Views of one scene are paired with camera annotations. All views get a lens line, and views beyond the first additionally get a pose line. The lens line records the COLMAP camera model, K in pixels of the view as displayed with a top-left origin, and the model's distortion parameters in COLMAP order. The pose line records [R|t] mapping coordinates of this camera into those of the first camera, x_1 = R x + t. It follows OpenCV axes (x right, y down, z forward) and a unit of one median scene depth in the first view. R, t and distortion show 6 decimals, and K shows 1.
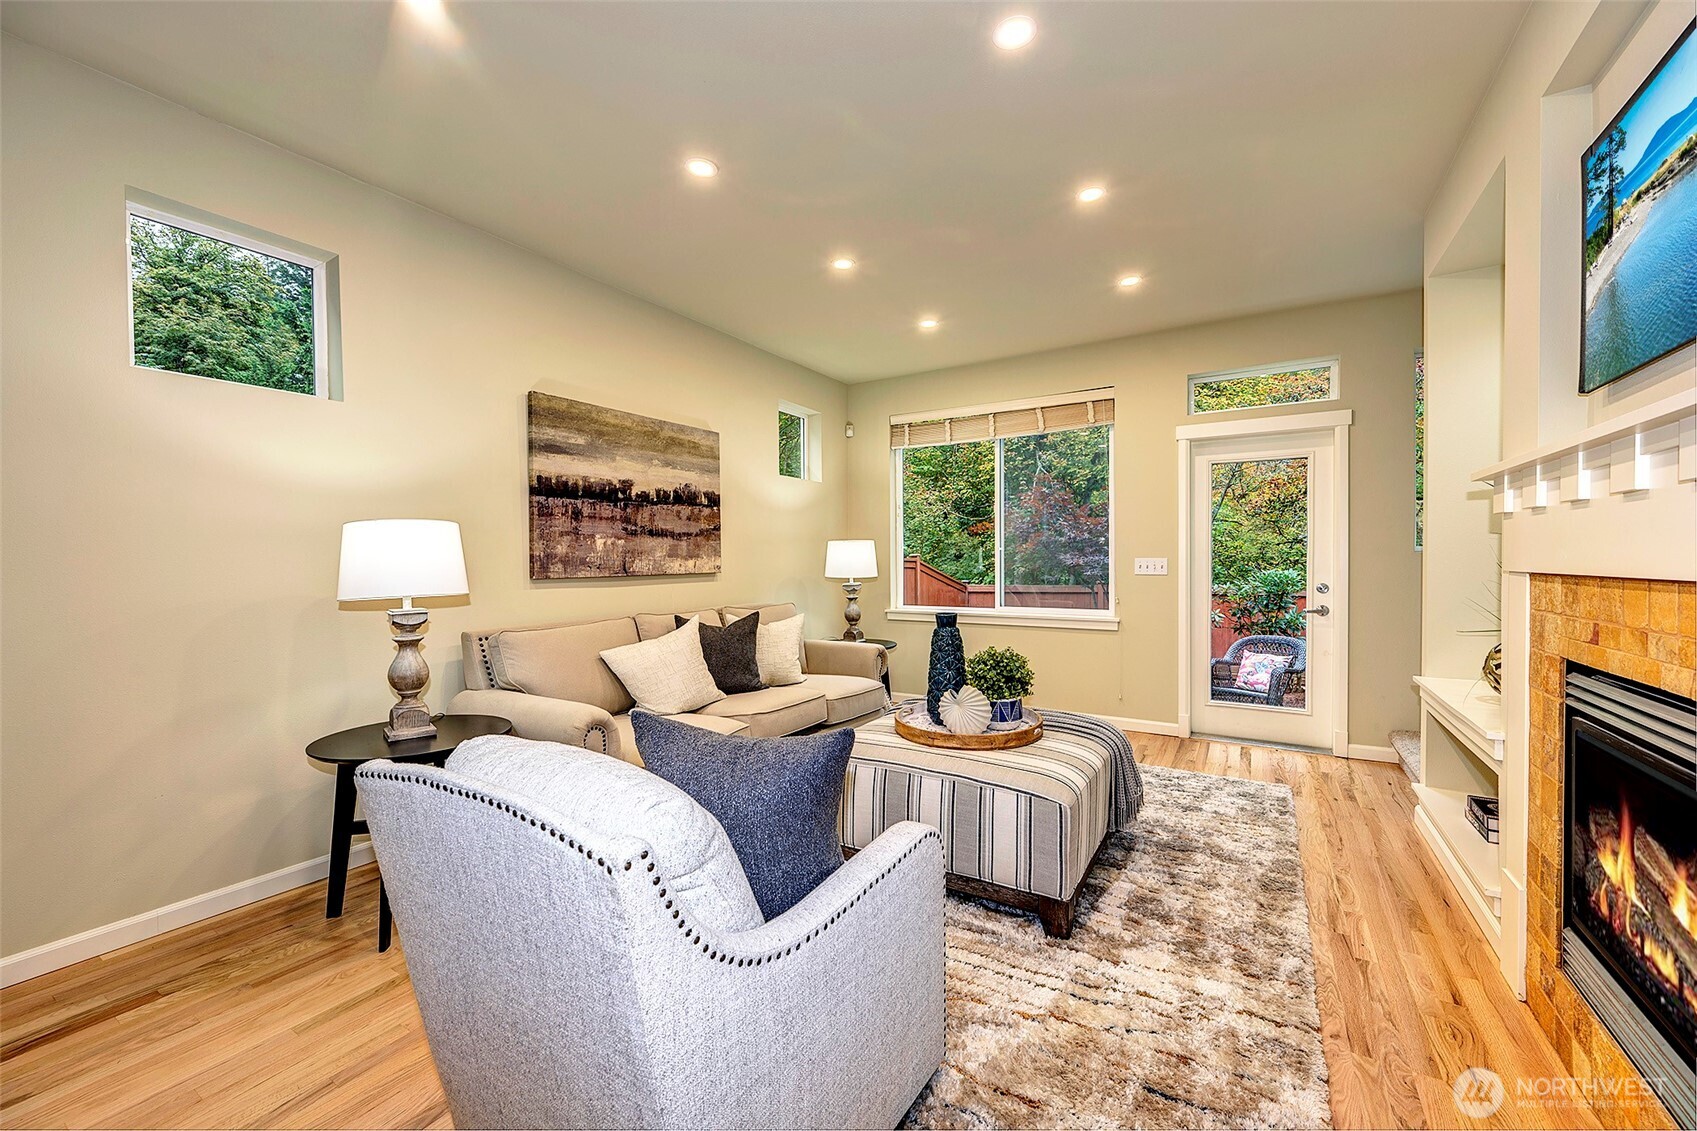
lens RADIAL K [[669.8, 0, 850.0], [0, 669.8, 572.7], [0, 0, 1]] dist [-0.000099, 0.000009]
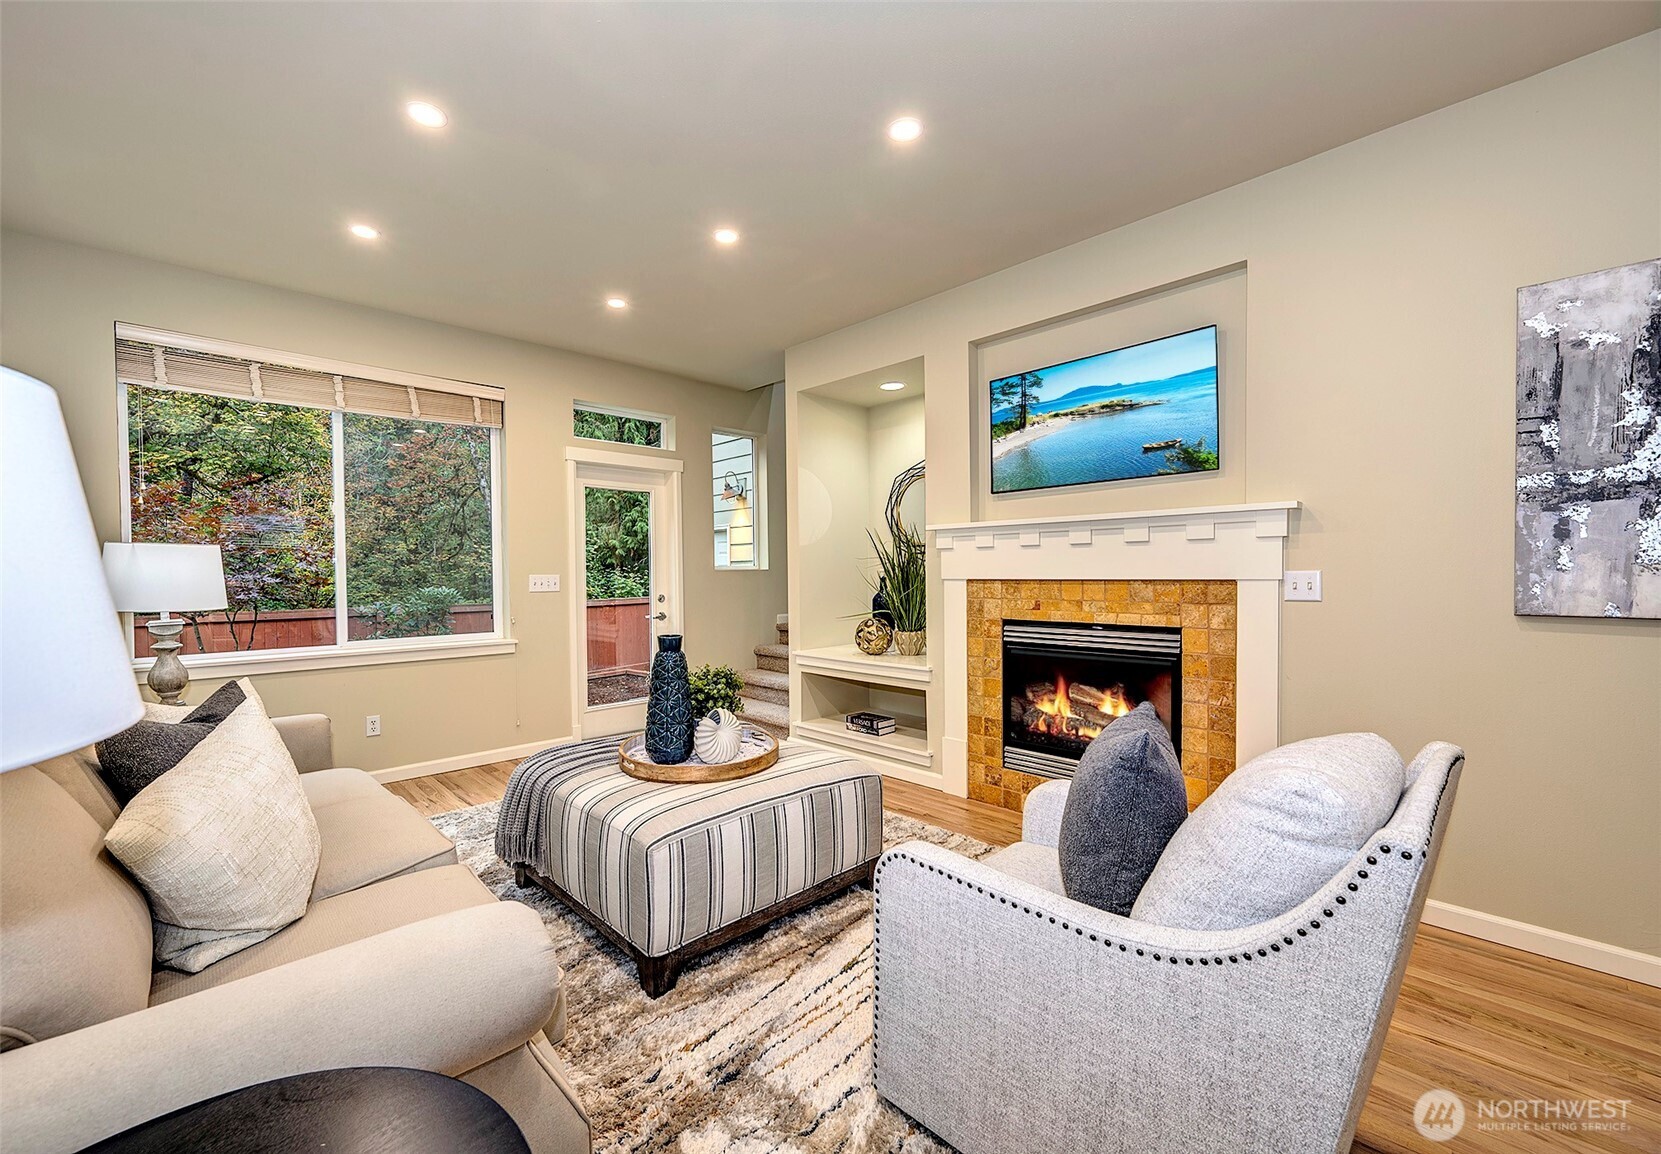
lens RADIAL K [[678.0, 0, 800.4], [0, 678.0, 581.7], [0, 0, 1]] dist [0.001199, -0.000080]
pose [[0.267875, -0.010043, 0.963401, -0.448189], [0.026040, 0.999656, 0.003181, -0.005387], [-0.963102, 0.024234, 0.268045, 0.407500]]
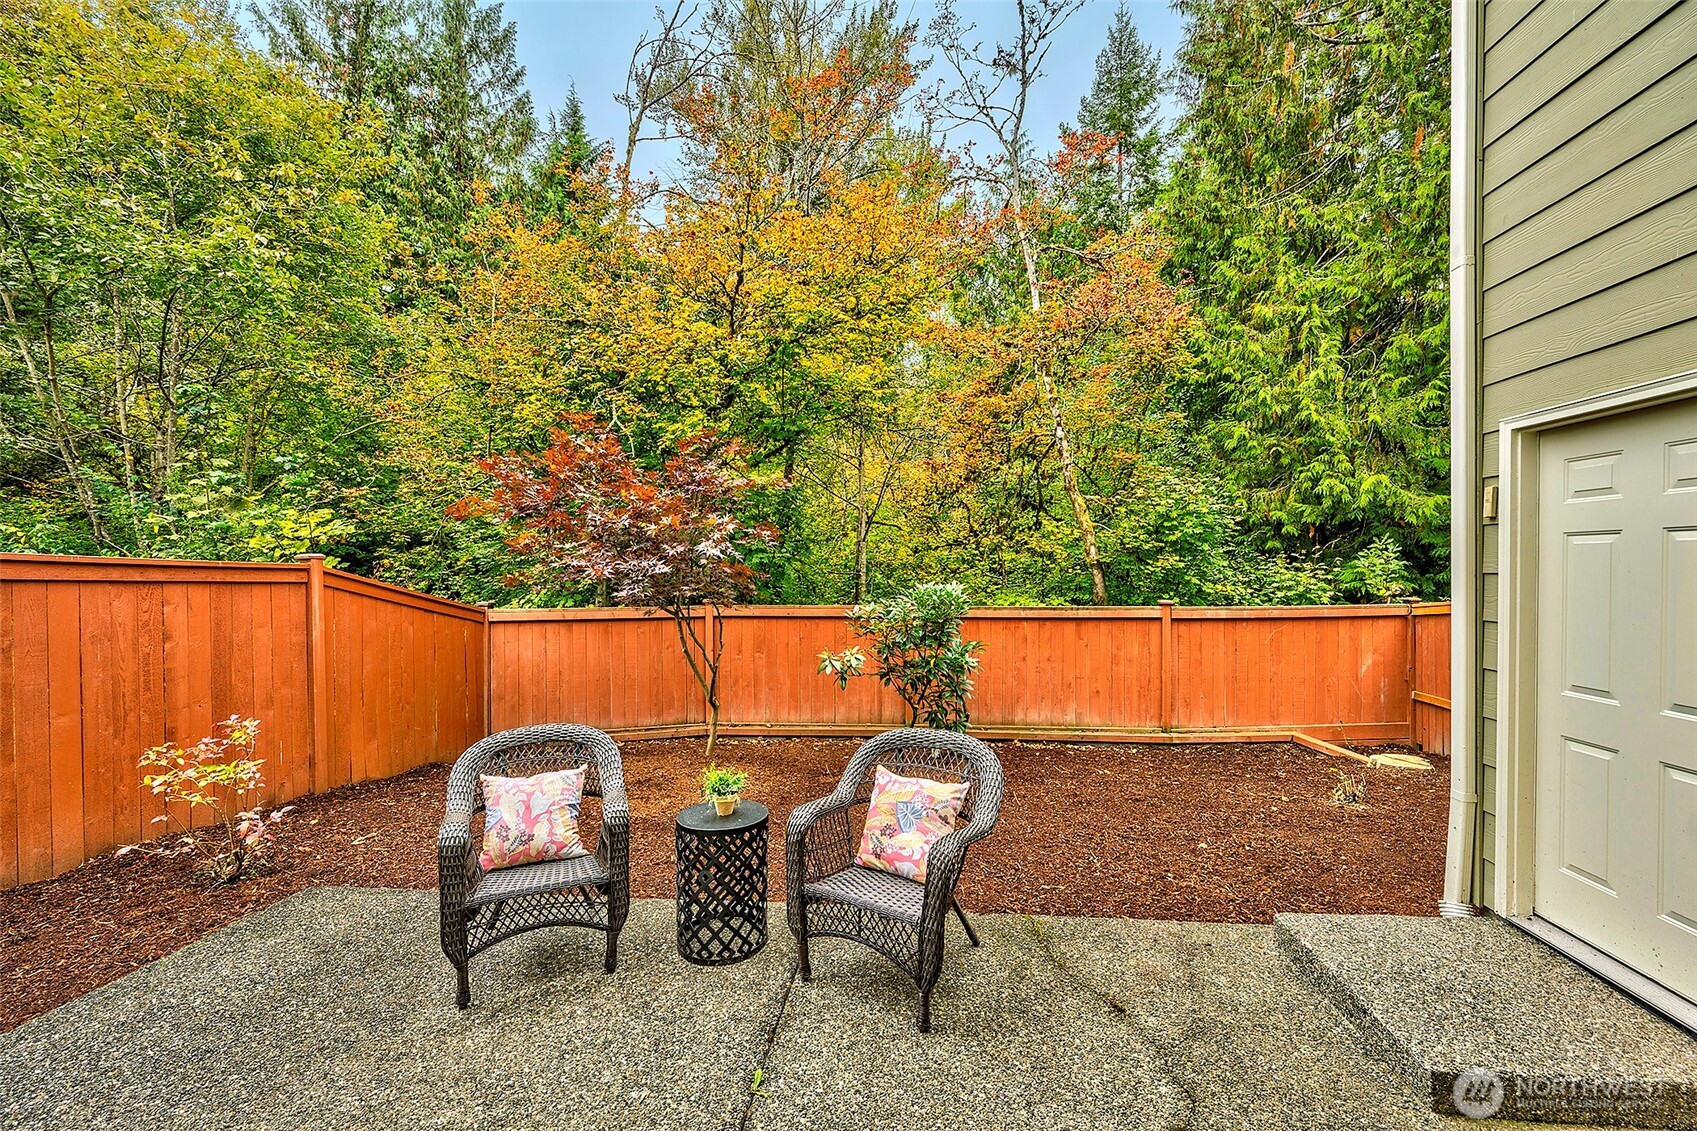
lens RADIAL K [[669.8, 0, 857.0], [0, 669.8, 574.3], [0, 0, 1]] dist [-0.000099, 0.000009]
pose [[0.898962, -0.002117, 0.438022, 0.624554], [0.006799, 0.999935, -0.009122, -0.017190], [-0.437975, 0.011179, 0.898918, 0.987382]]
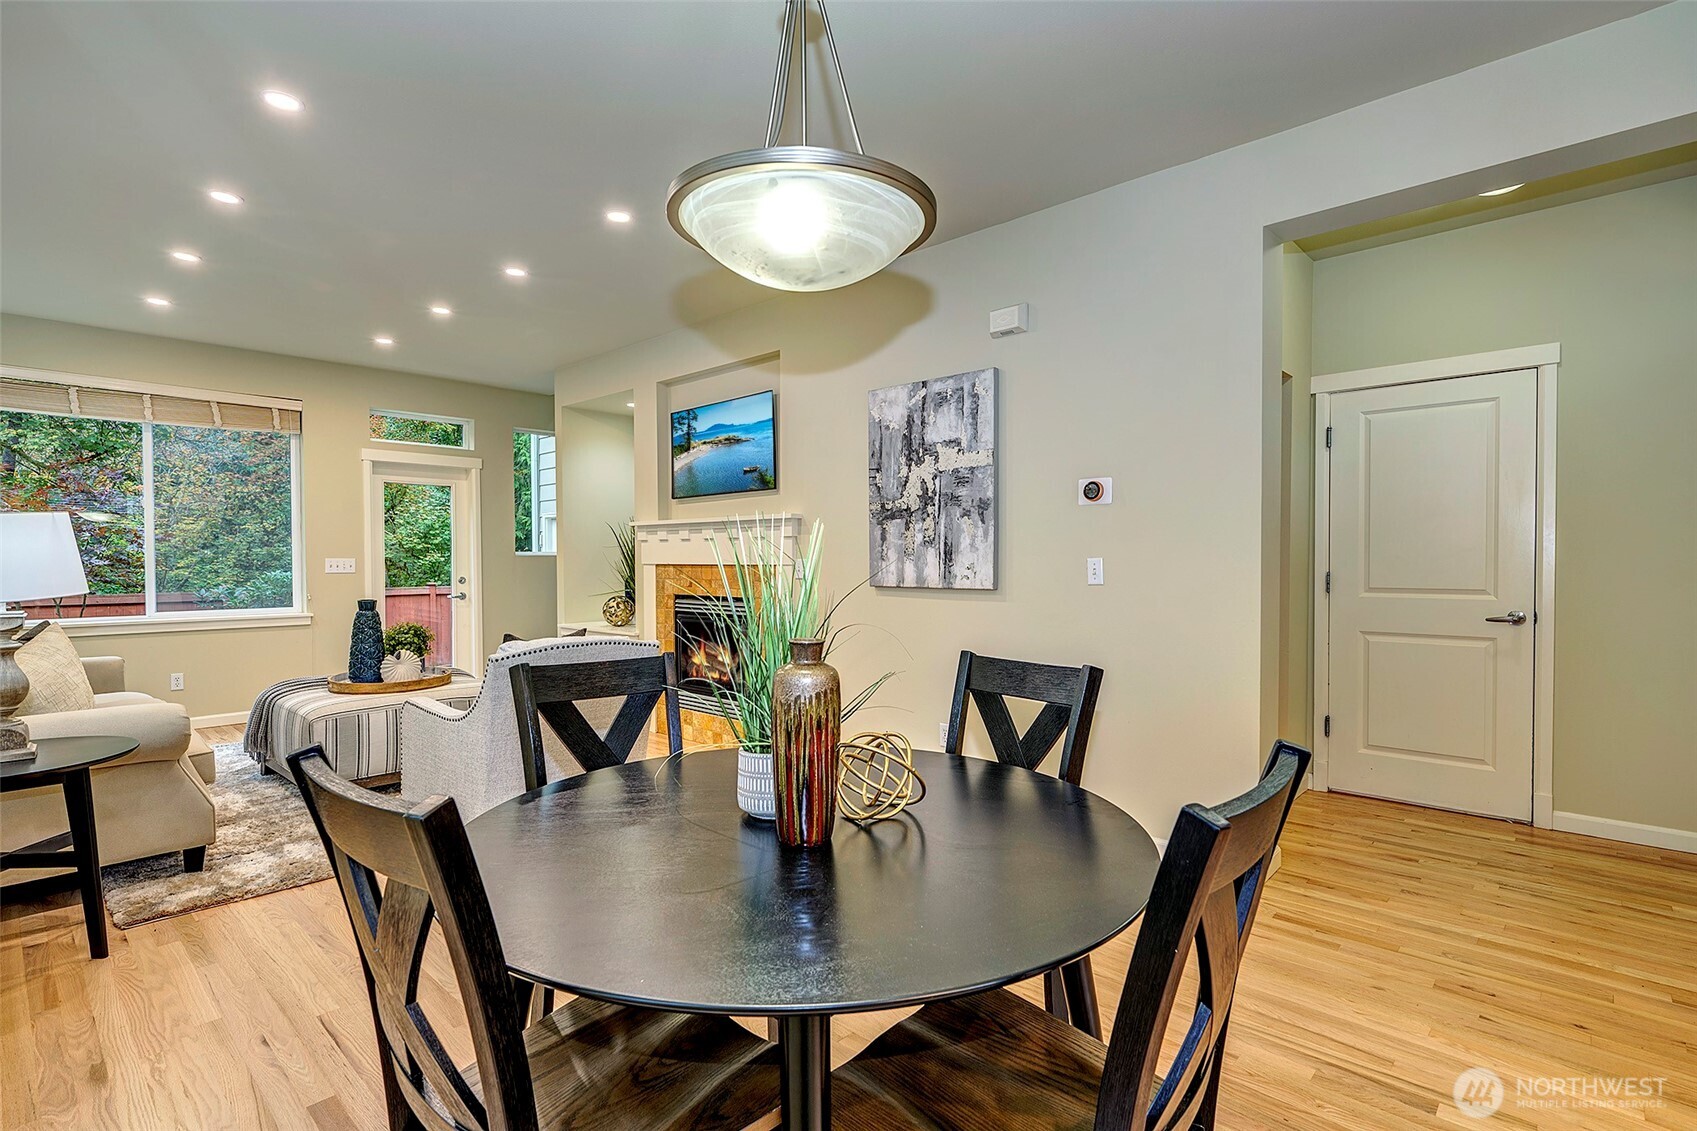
lens RADIAL K [[812.1, 0, 851.4], [0, 812.1, 570.4], [0, 0, 1]] dist [0.000124, 0.002319]
pose [[0.200082, -0.009208, 0.979736, -0.814720], [0.019793, 0.999790, 0.005355, 0.009499], [-0.979579, 0.018320, 0.200222, -0.153236]]
